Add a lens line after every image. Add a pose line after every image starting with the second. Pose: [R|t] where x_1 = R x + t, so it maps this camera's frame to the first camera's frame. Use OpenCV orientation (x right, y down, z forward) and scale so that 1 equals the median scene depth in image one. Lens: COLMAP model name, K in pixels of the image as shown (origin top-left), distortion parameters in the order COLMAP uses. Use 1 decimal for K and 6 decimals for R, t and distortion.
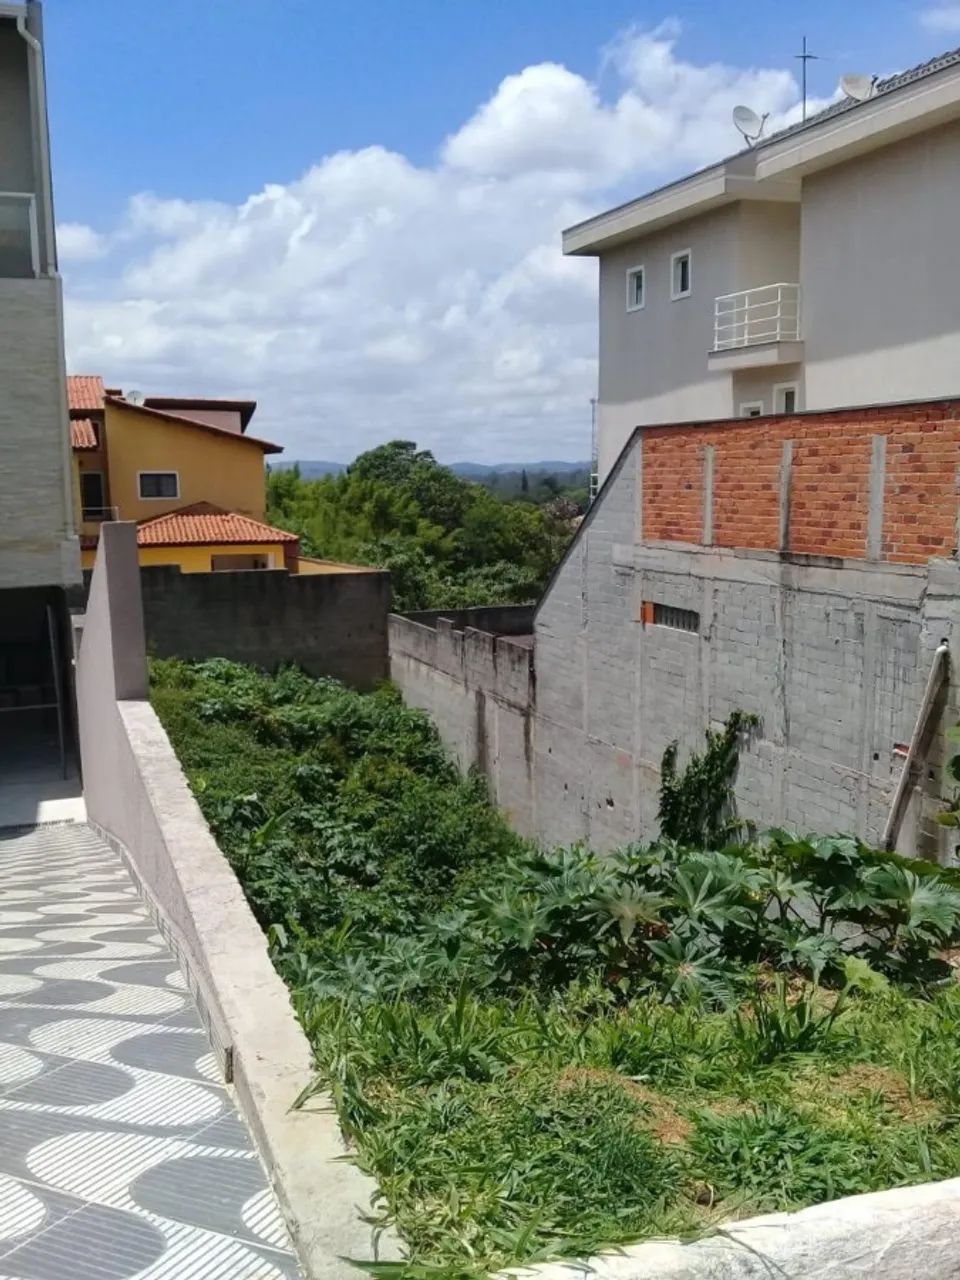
lens RADIAL K [[1154.9, 0, 490.6], [0, 1154.9, 660.9], [0, 0, 1]] dist [0.088814, -0.142608]
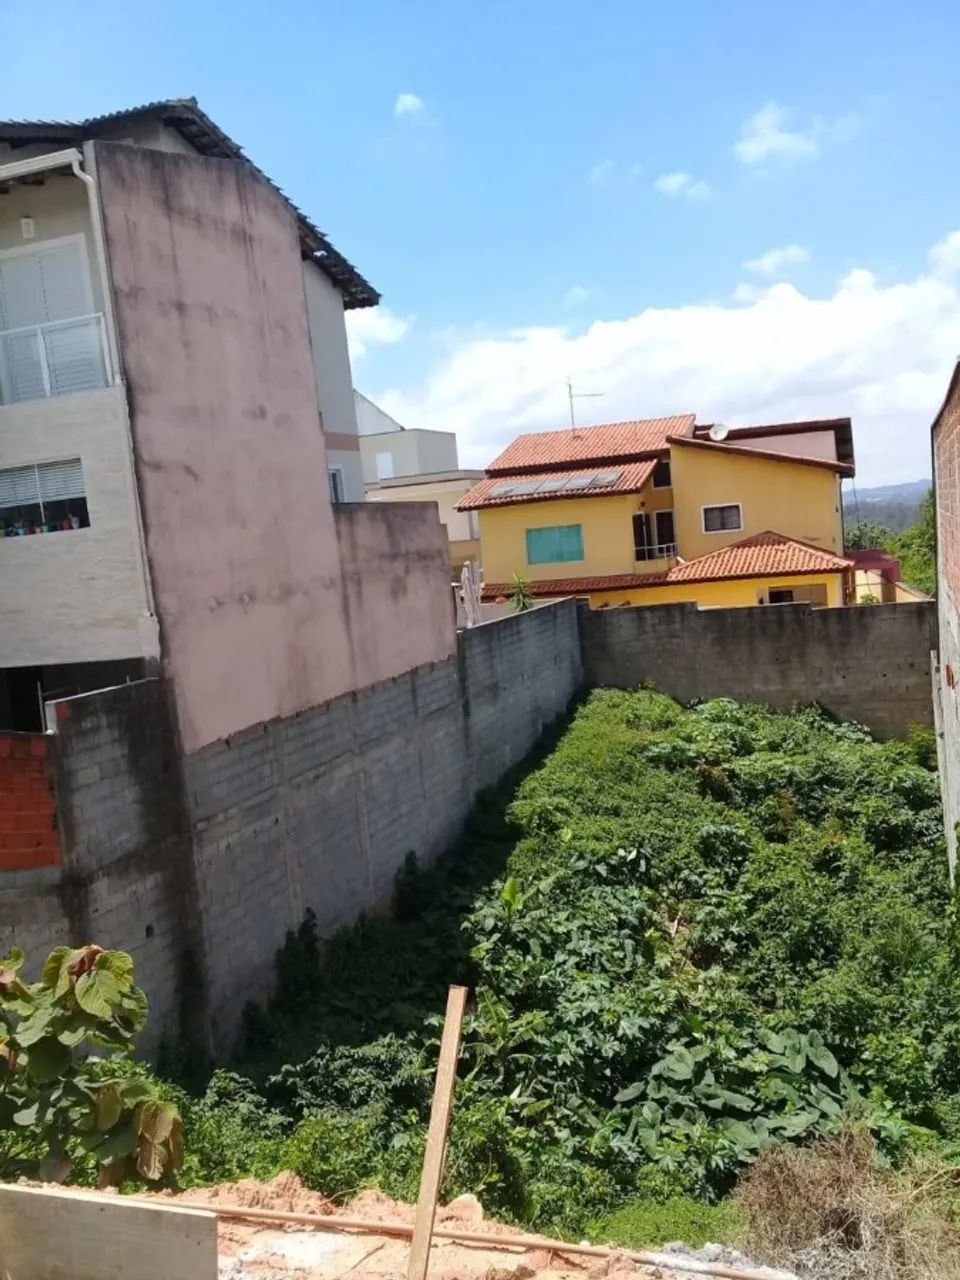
lens RADIAL K [[1154.9, 0, 490.6], [0, 1154.9, 660.9], [0, 0, 1]] dist [0.088814, -0.142608]
pose [[0.760362, 0.008860, -0.649440, 0.213194], [-0.017530, 0.999823, -0.006883, -0.020742], [0.649263, 0.016618, 0.760382, 0.131908]]
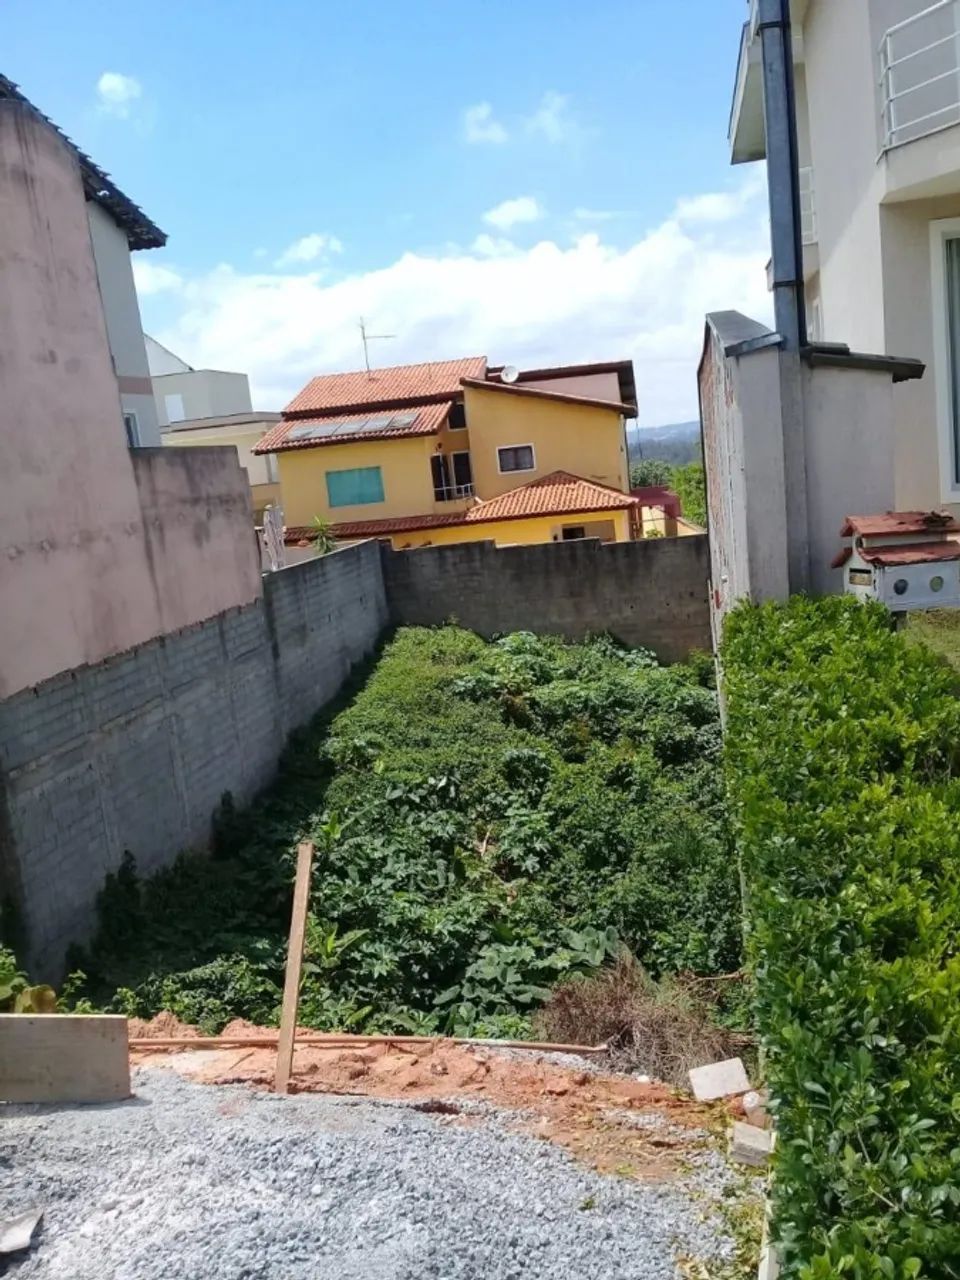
lens RADIAL K [[1154.9, 0, 490.6], [0, 1154.9, 660.9], [0, 0, 1]] dist [0.088814, -0.142608]
pose [[0.858324, 0.004866, -0.513085, 0.226584], [0.019729, 0.998903, 0.042477, -0.018032], [0.512728, -0.046581, 0.857286, 0.112729]]
